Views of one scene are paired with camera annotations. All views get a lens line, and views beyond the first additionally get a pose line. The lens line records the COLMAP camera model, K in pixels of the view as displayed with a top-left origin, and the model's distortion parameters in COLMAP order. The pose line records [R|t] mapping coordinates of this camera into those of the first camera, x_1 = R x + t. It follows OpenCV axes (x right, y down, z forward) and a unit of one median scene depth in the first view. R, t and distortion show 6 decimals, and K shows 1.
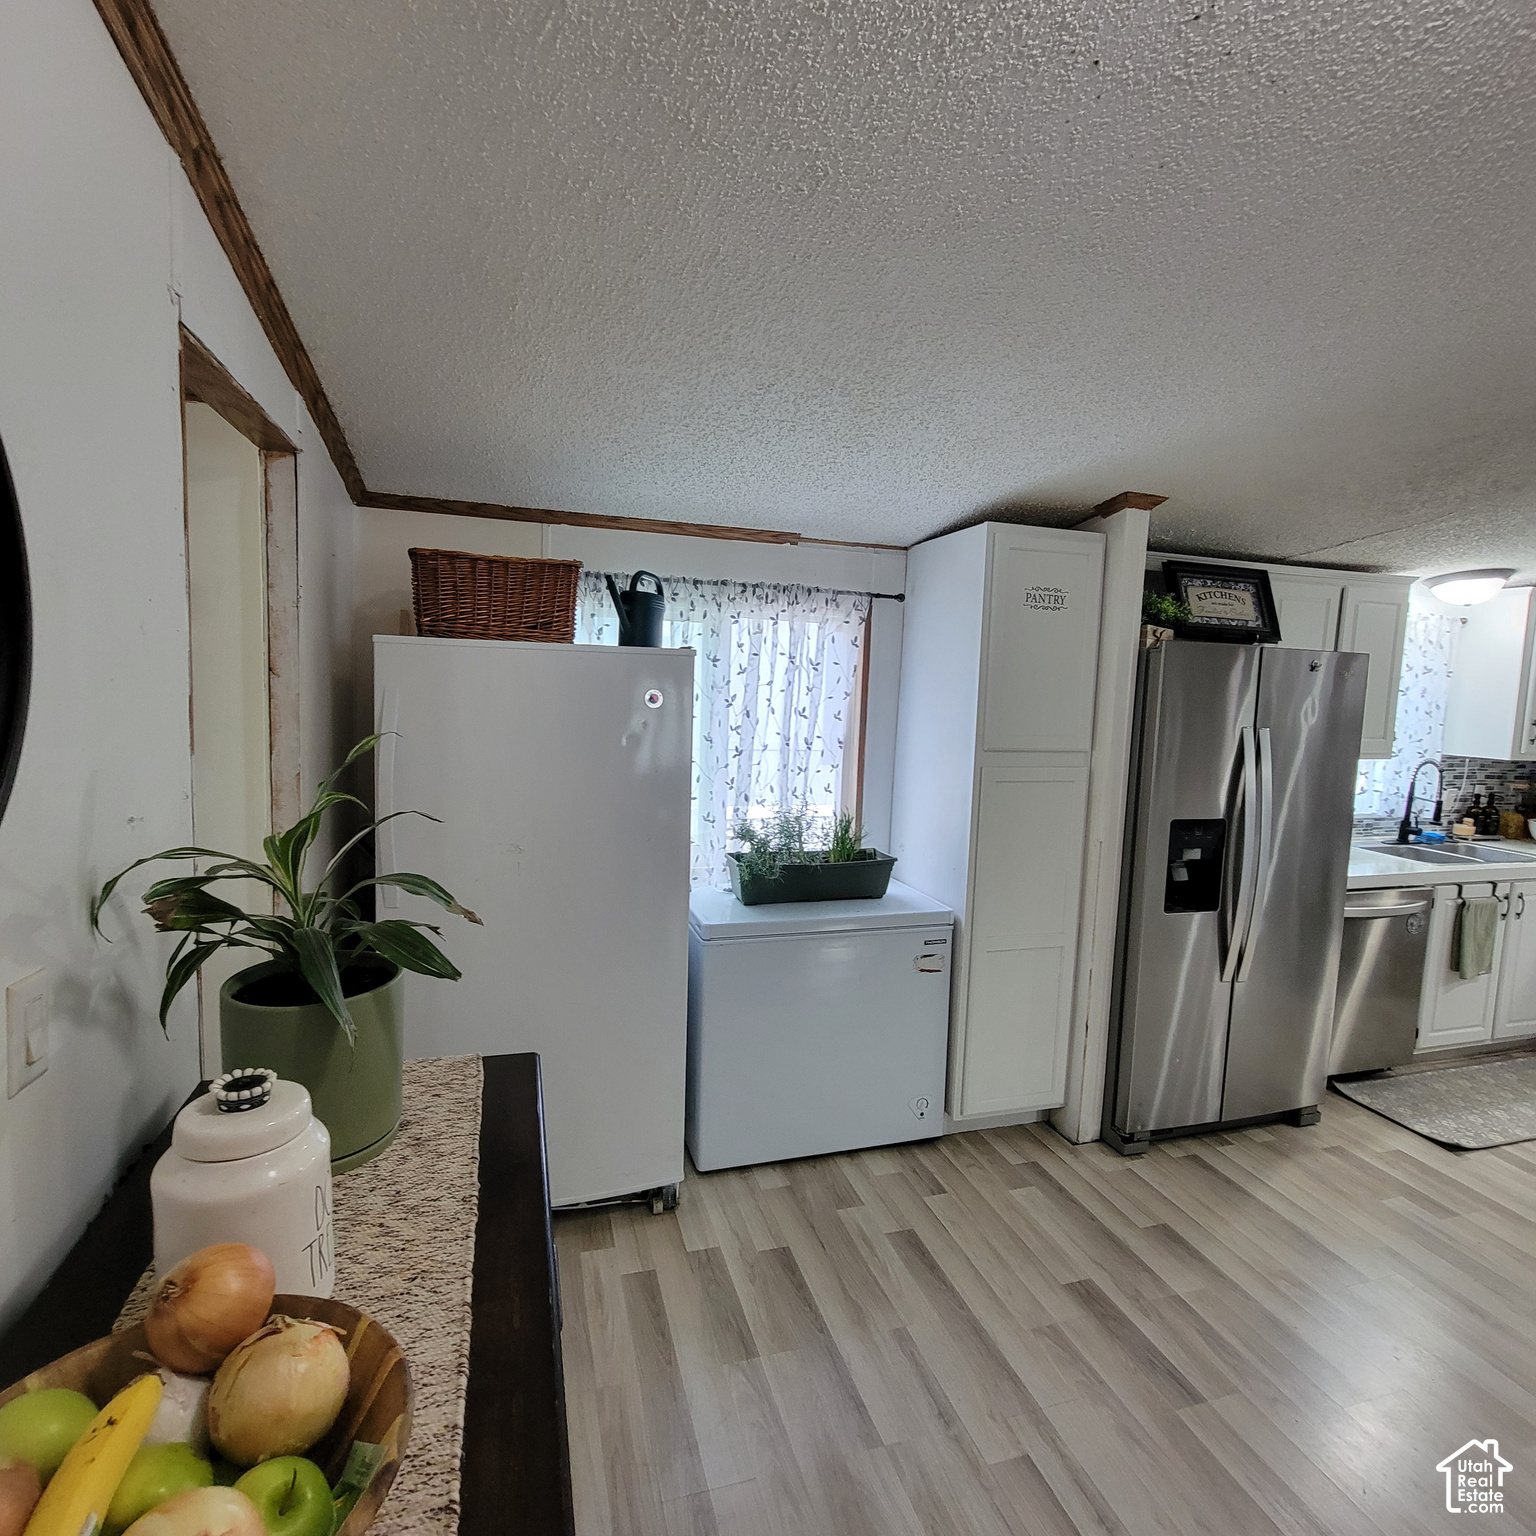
lens RADIAL K [[840.8, 0, 768.8], [0, 840.8, 768.5], [0, 0, 1]] dist [-0.002265, 0.001624]
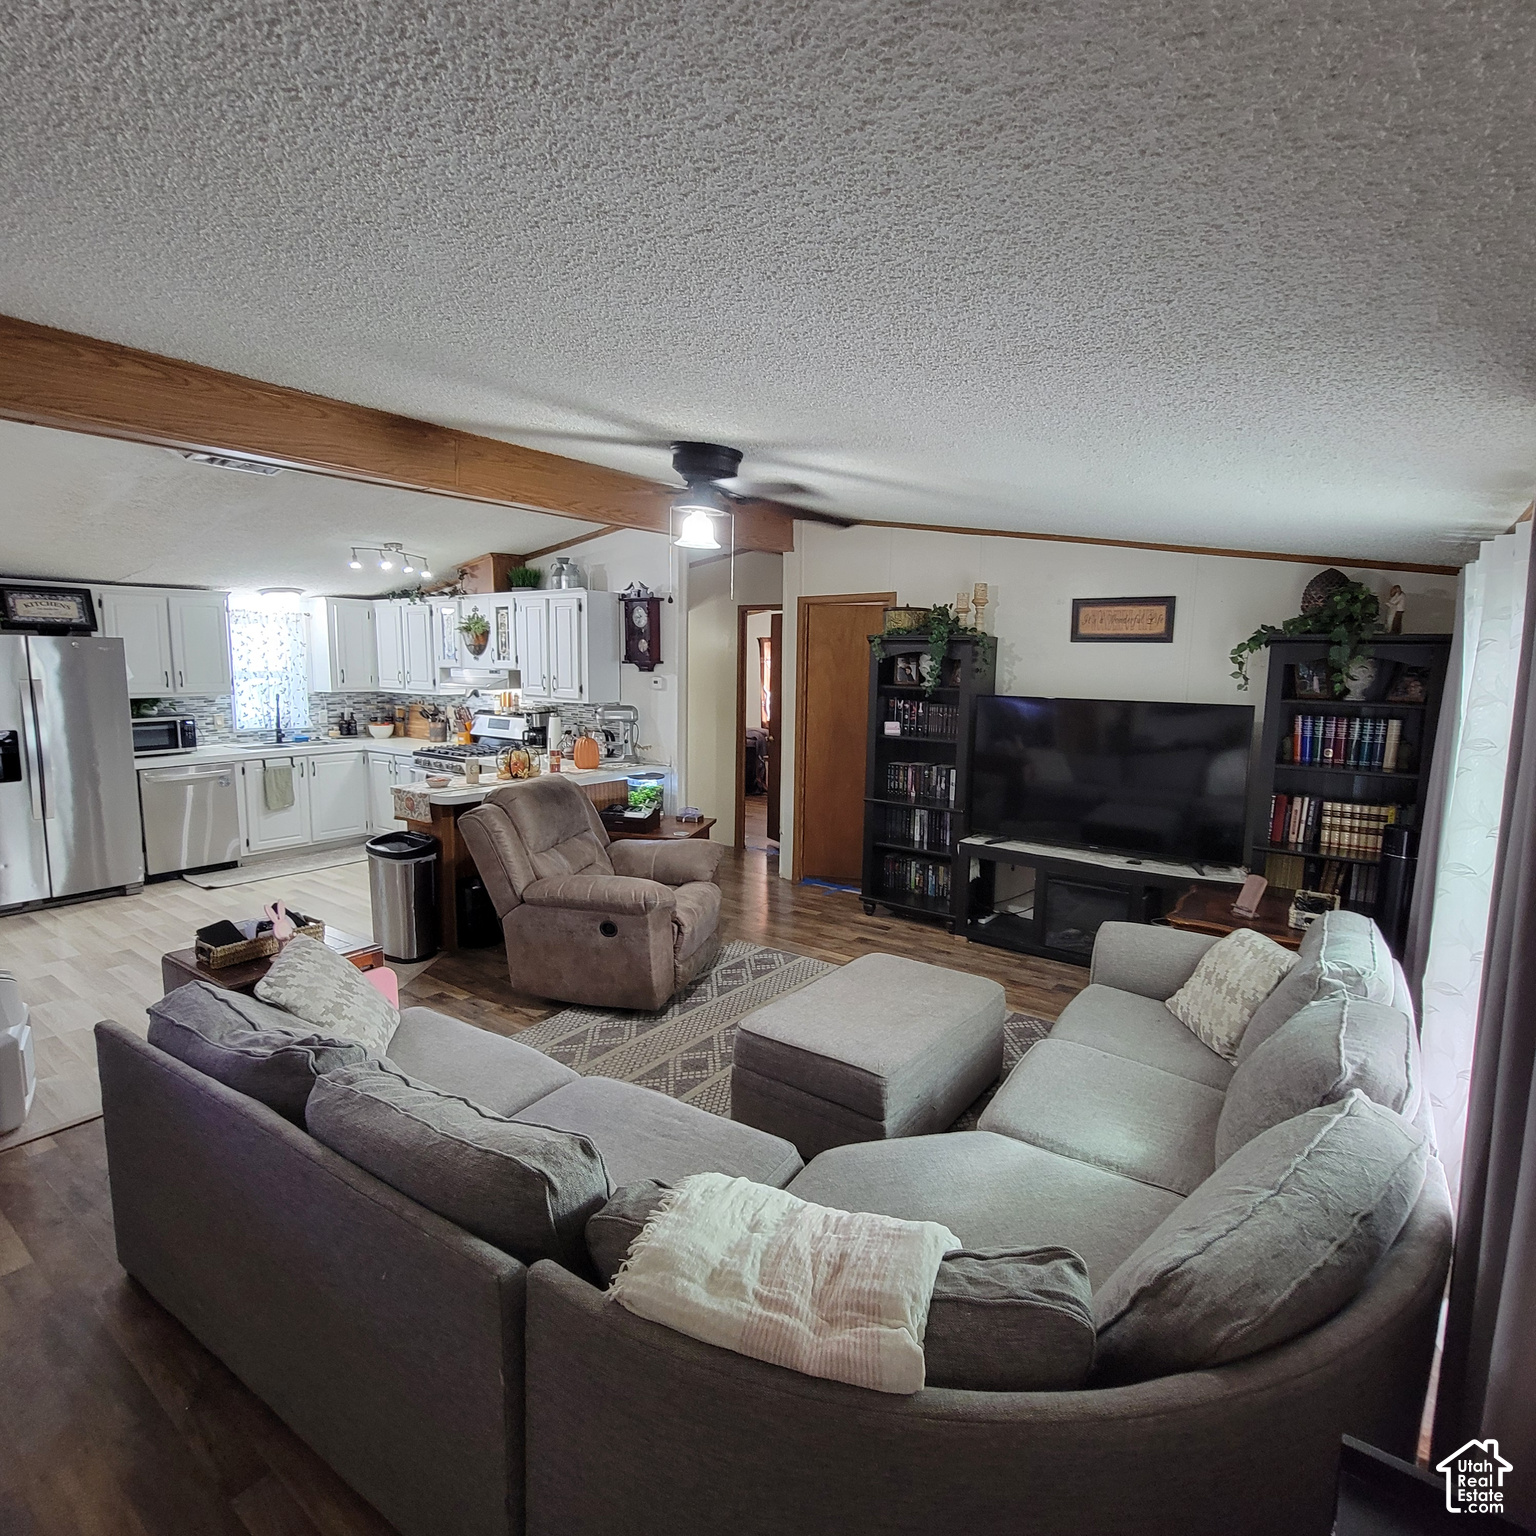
lens RADIAL K [[840.8, 0, 764.3], [0, 840.8, 764.0], [0, 0, 1]] dist [-0.002265, 0.001624]
pose [[0.805037, -0.101192, 0.584530, 0.606695], [0.079874, 0.994861, 0.062221, 0.115986], [-0.587823, -0.003401, 0.808983, -1.117347]]
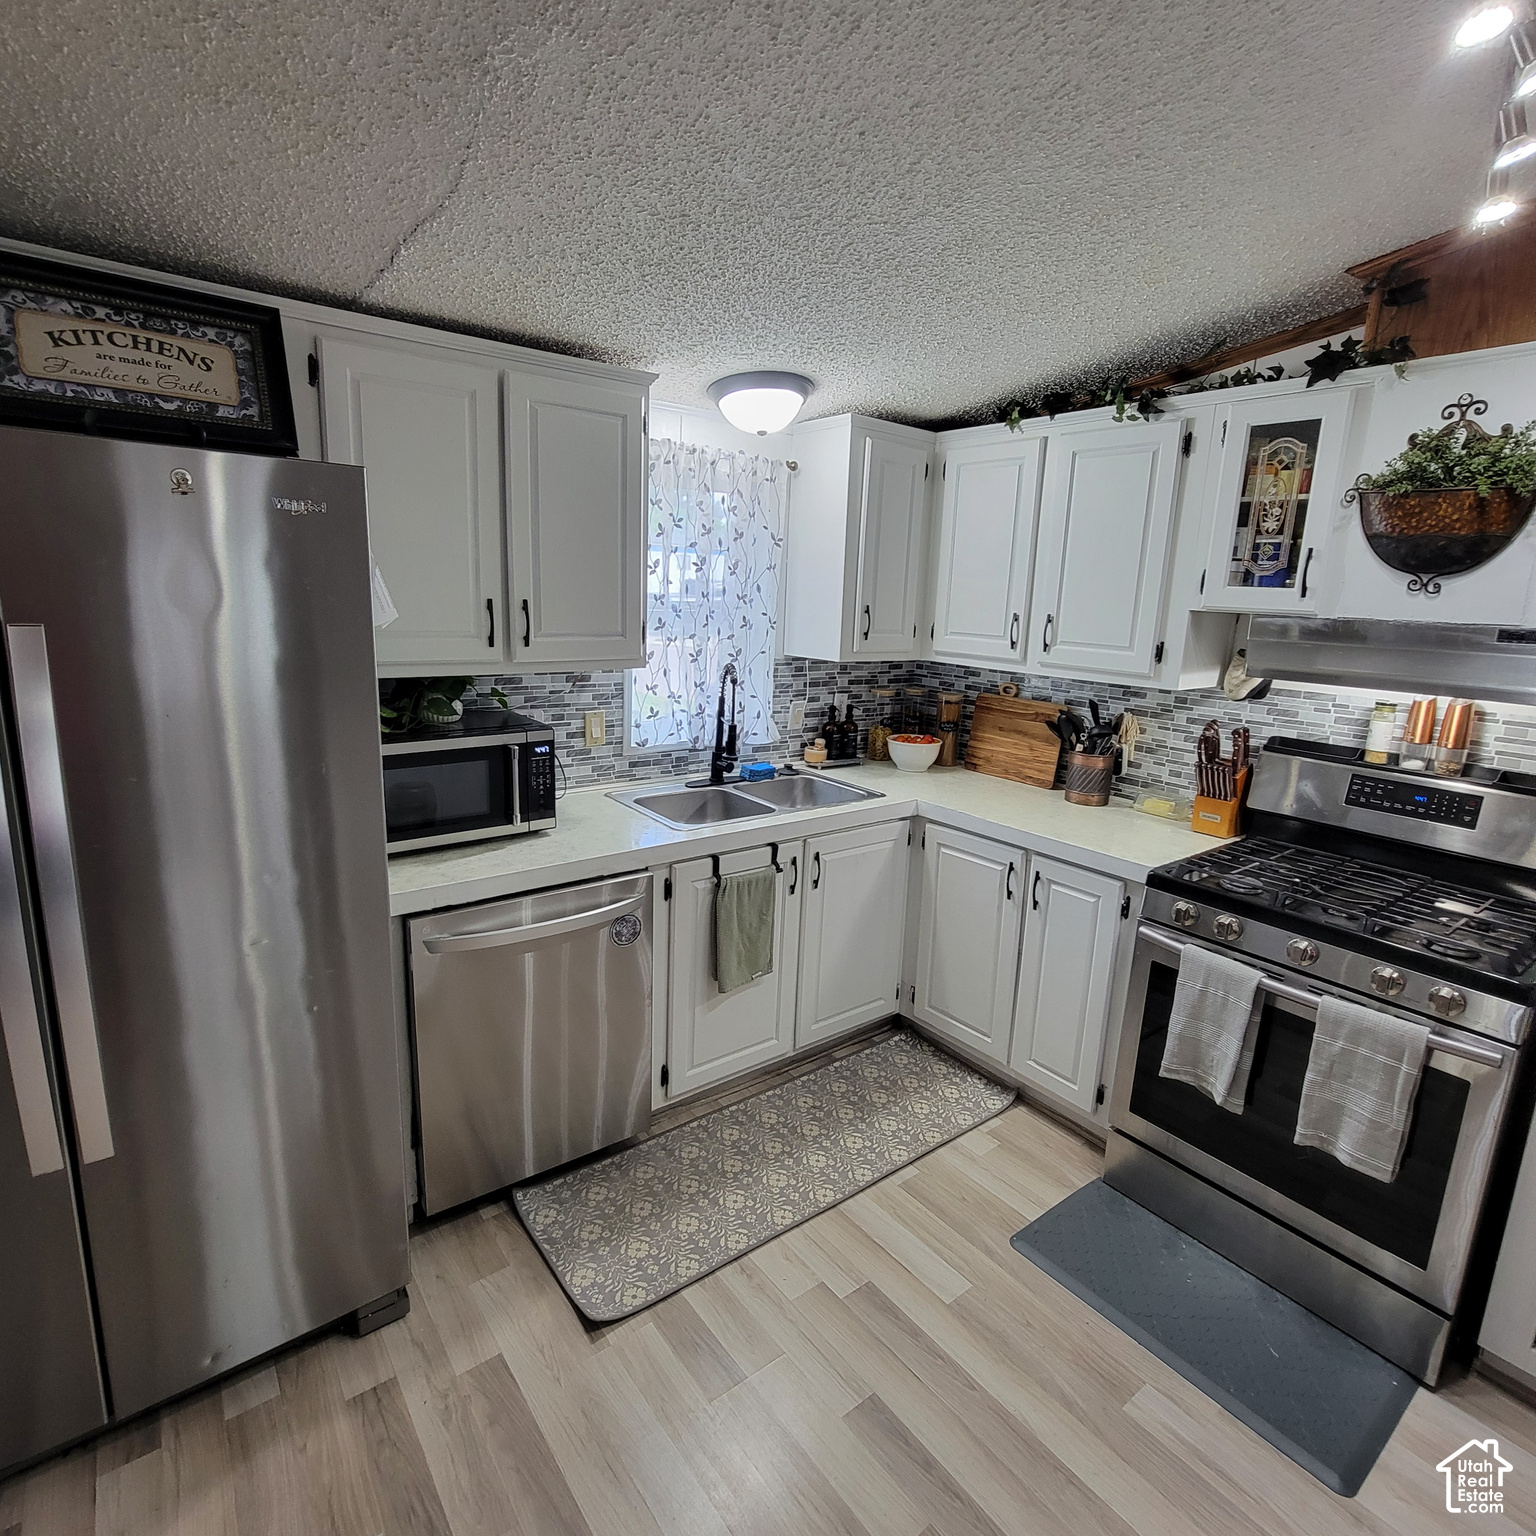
lens RADIAL K [[840.8, 0, 773.0], [0, 840.8, 767.3], [0, 0, 1]] dist [-0.002265, 0.001624]
pose [[0.935849, -0.072447, 0.344873, 0.620123], [0.030648, 0.991664, 0.125152, -0.013618], [-0.351065, -0.106554, 0.930269, 0.358391]]
